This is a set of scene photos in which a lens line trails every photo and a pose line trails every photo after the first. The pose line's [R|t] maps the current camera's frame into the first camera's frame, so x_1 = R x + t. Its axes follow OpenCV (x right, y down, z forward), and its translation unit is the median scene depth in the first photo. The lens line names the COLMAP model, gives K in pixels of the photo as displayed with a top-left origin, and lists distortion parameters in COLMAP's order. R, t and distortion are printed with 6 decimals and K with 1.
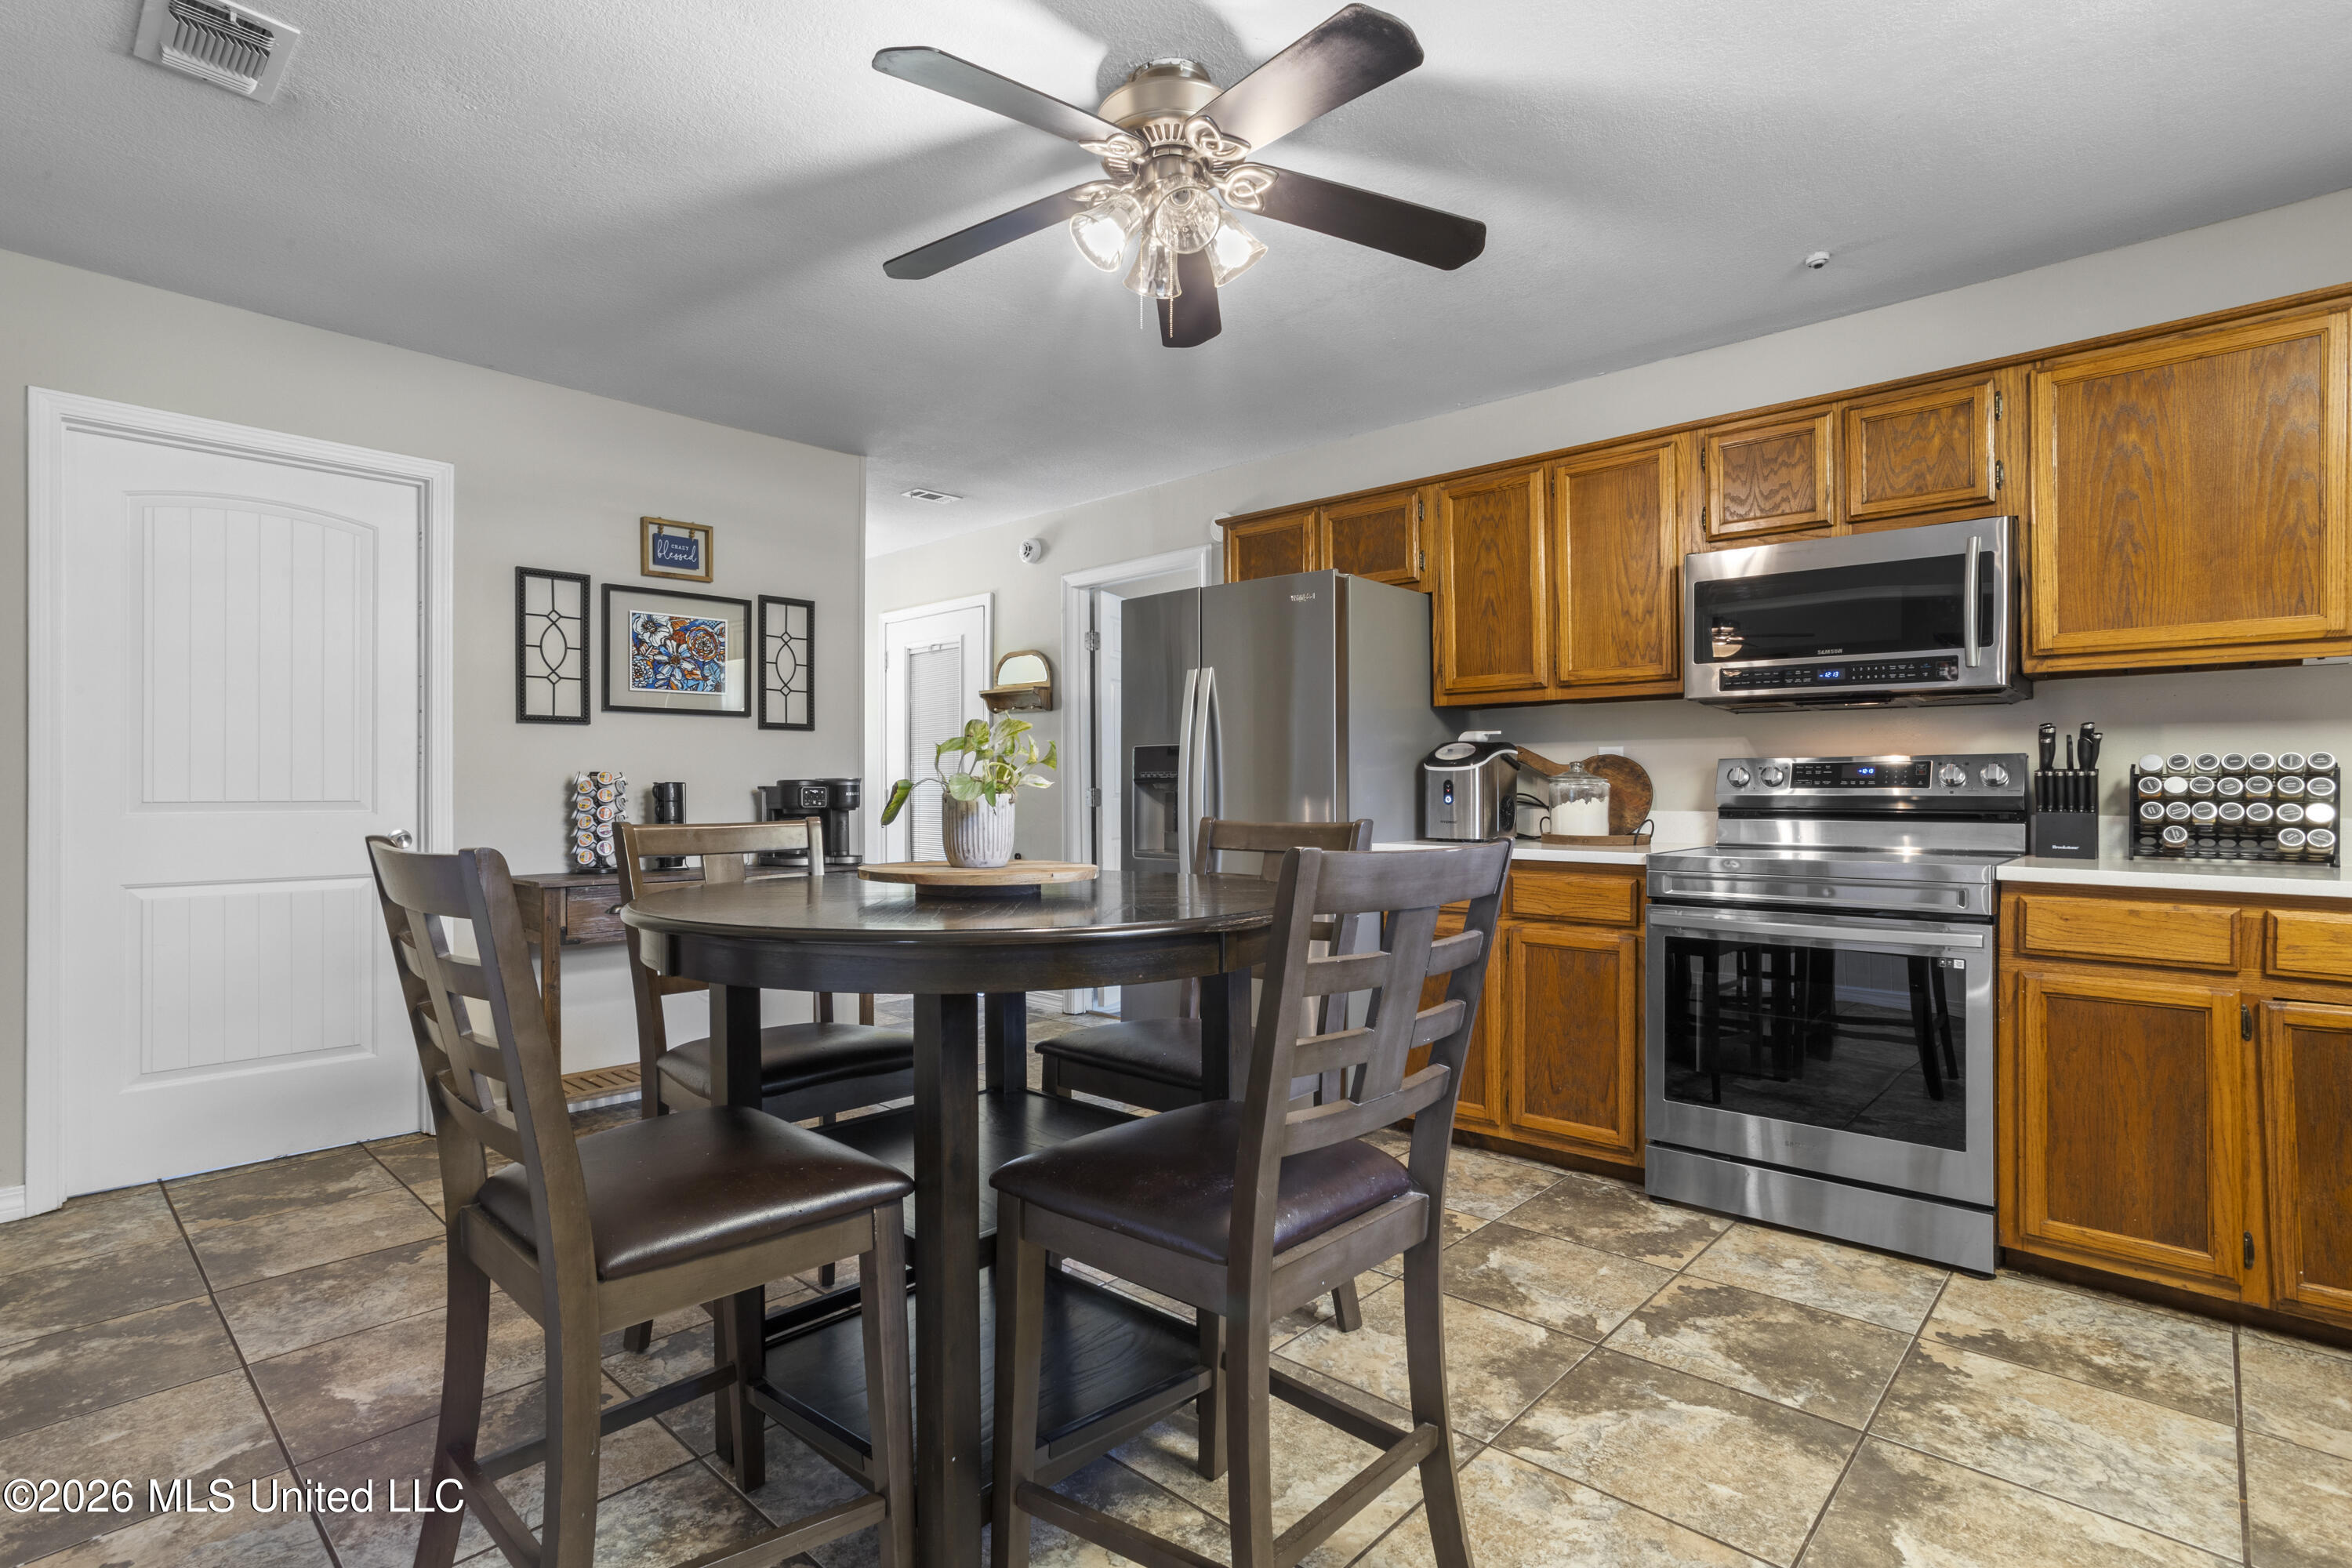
lens RADIAL K [[1133.7, 0, 1164.8], [0, 1133.7, 783.9], [0, 0, 1]] dist [-0.033511, 0.021607]
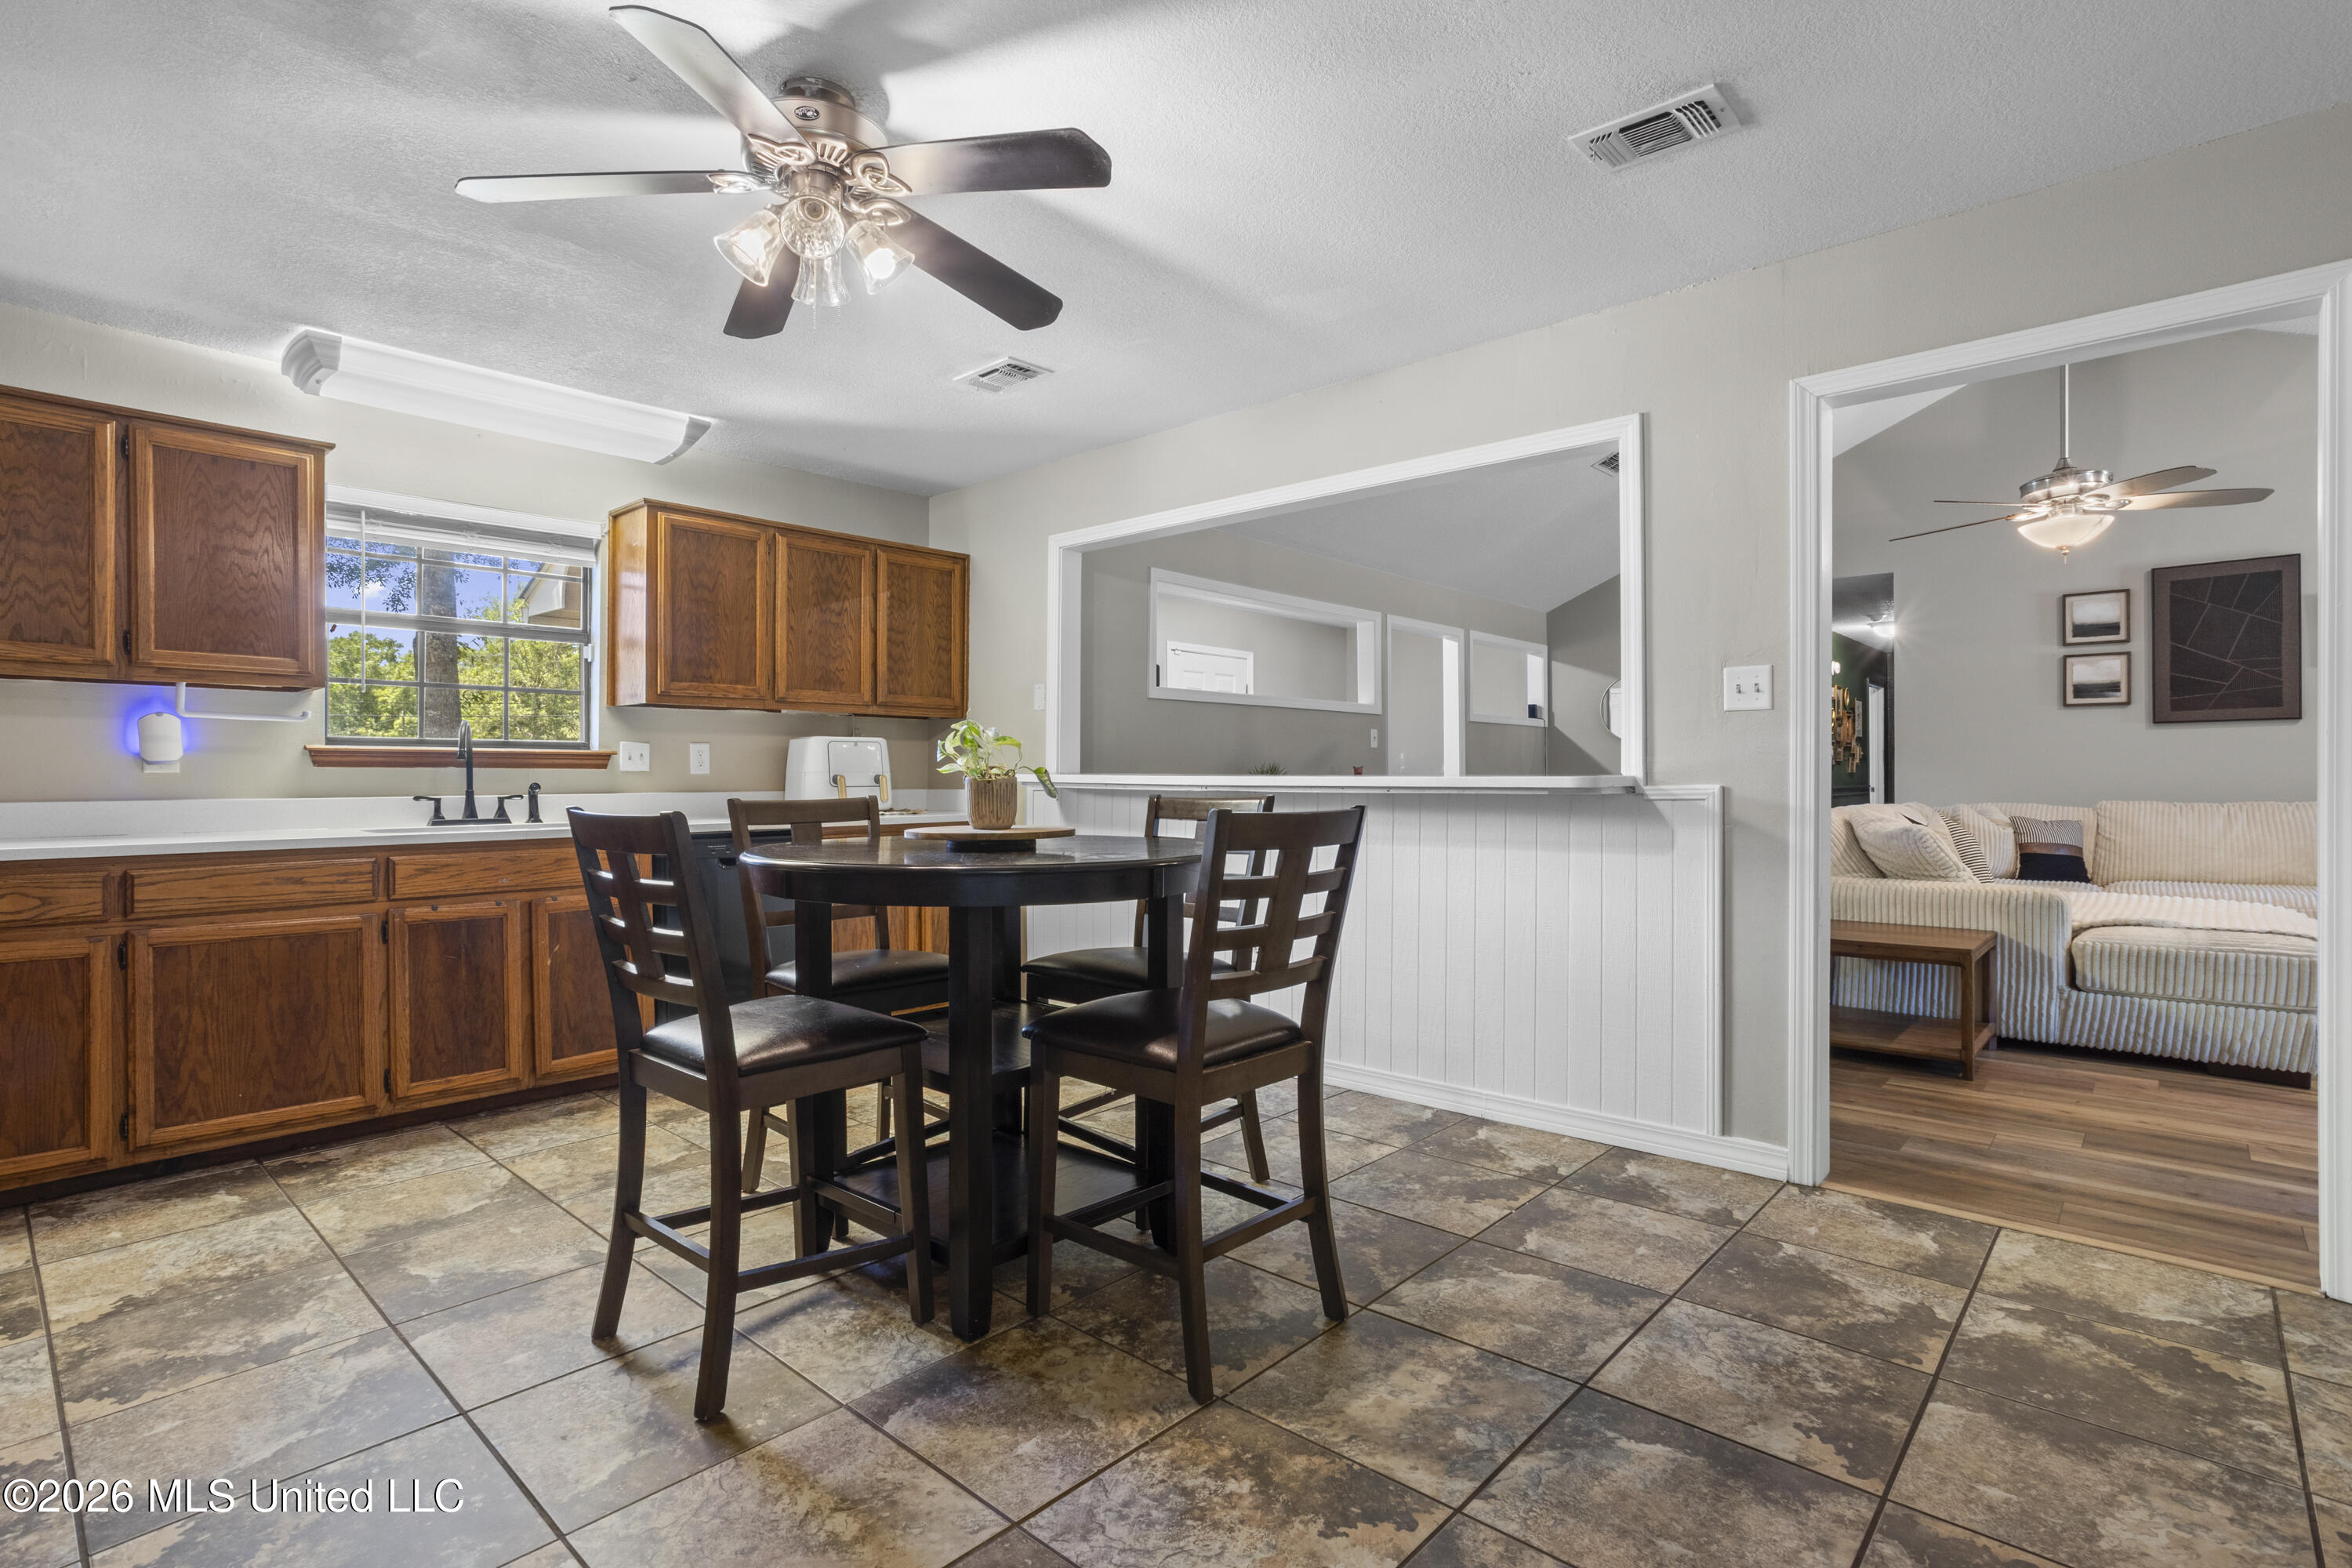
lens RADIAL K [[1133.7, 0, 1157.2], [0, 1133.7, 775.3], [0, 0, 1]] dist [-0.033511, 0.021607]
pose [[-0.999971, 0.003861, -0.006584, -0.190859], [0.003926, 0.999944, -0.009833, 0.010584], [0.006546, -0.009859, -0.999930, 1.288554]]
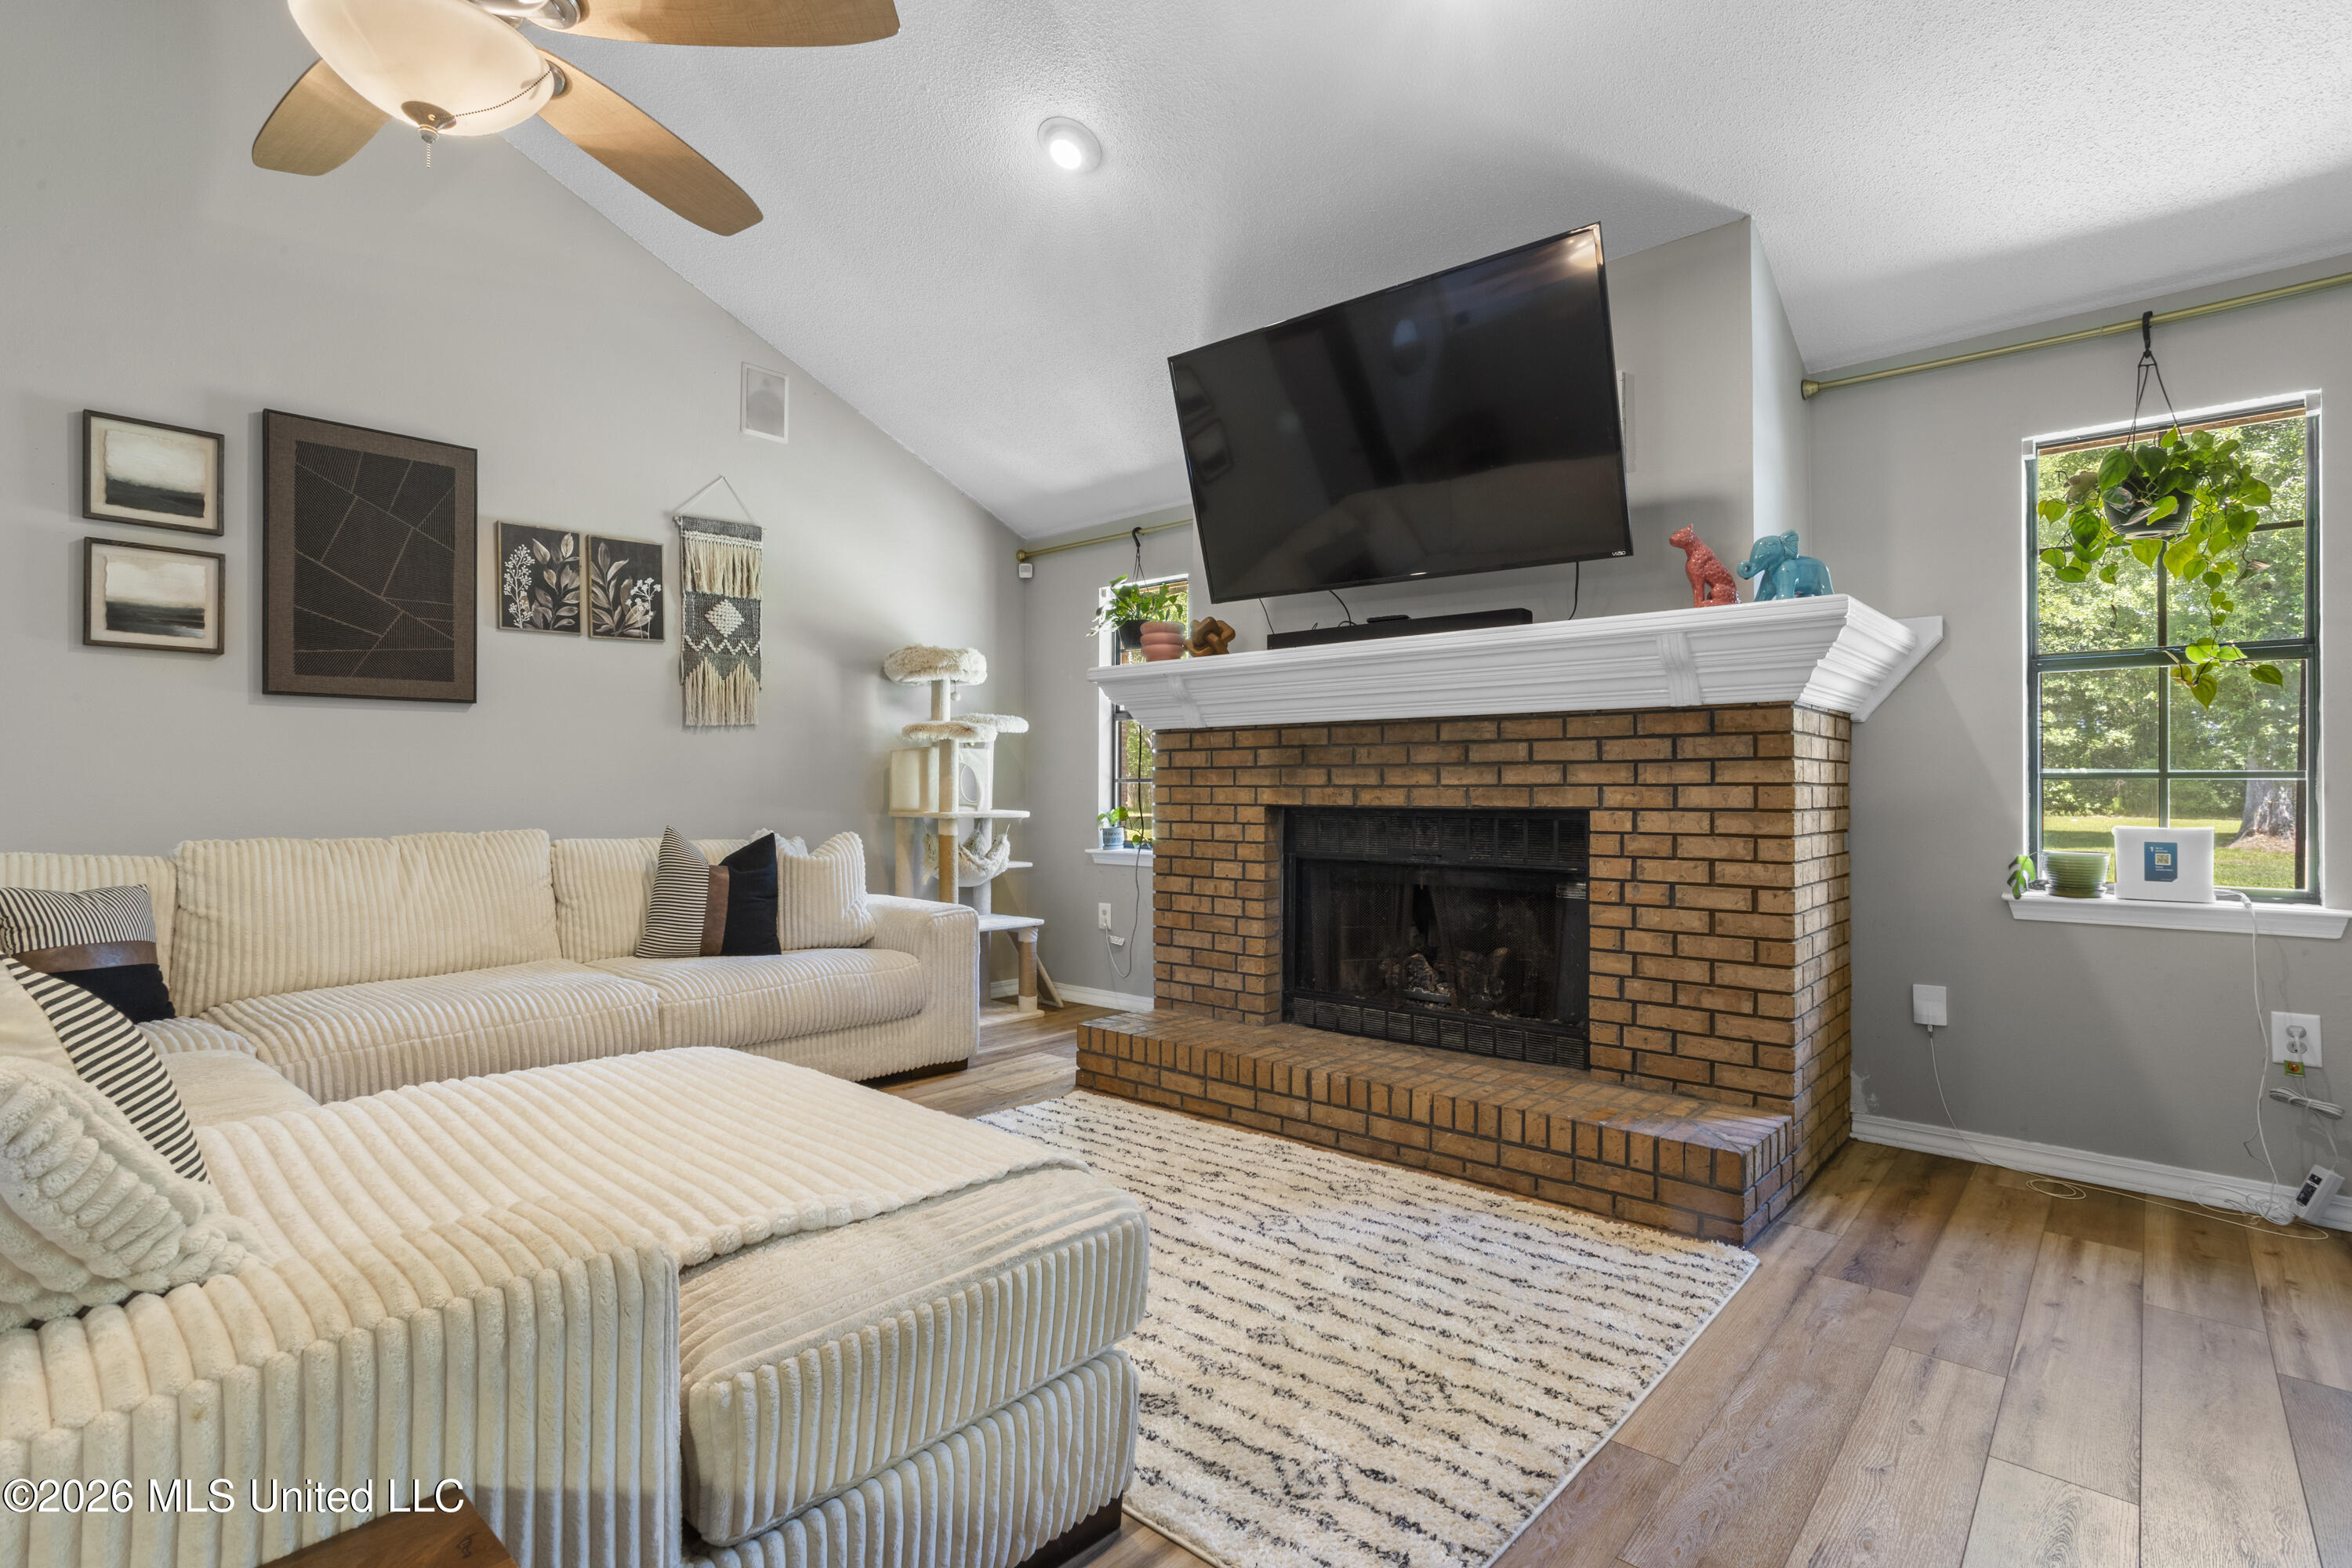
lens RADIAL K [[1133.7, 0, 1170.3], [0, 1133.7, 780.2], [0, 0, 1]] dist [-0.033511, 0.021607]
pose [[0.019026, -0.003165, -0.999814, -0.861691], [0.006541, 0.999974, -0.003041, -0.001594], [0.999798, -0.006482, 0.019046, 0.193587]]
